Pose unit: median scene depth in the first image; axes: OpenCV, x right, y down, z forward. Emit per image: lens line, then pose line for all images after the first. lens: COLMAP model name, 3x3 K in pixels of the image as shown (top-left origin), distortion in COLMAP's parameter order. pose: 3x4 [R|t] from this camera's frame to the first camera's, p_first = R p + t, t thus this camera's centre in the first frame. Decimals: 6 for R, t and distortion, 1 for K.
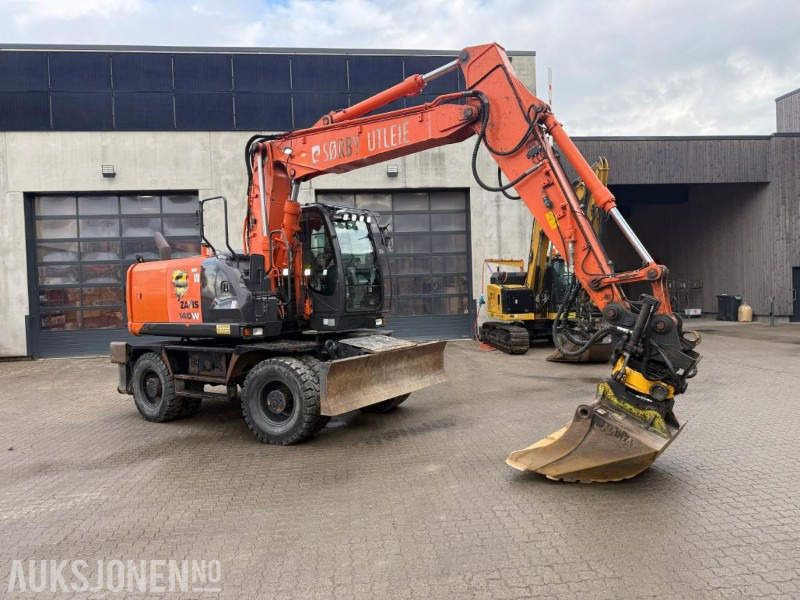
lens RADIAL K [[553.2, 0, 398.1], [0, 553.2, 303.0], [0, 0, 1]] dist [0.128527, -0.156761]
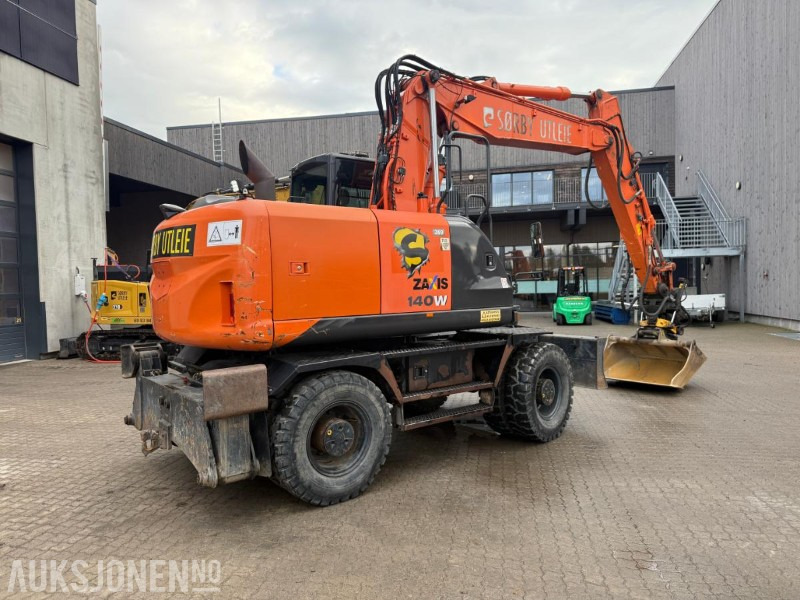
lens RADIAL K [[553.2, 0, 398.1], [0, 553.2, 303.0], [0, 0, 1]] dist [0.128527, -0.156761]
pose [[0.296266, -0.007180, 0.955079, -0.990083], [0.032294, 0.999475, -0.002504, 0.025986], [-0.954559, 0.031585, 0.296342, 0.835095]]
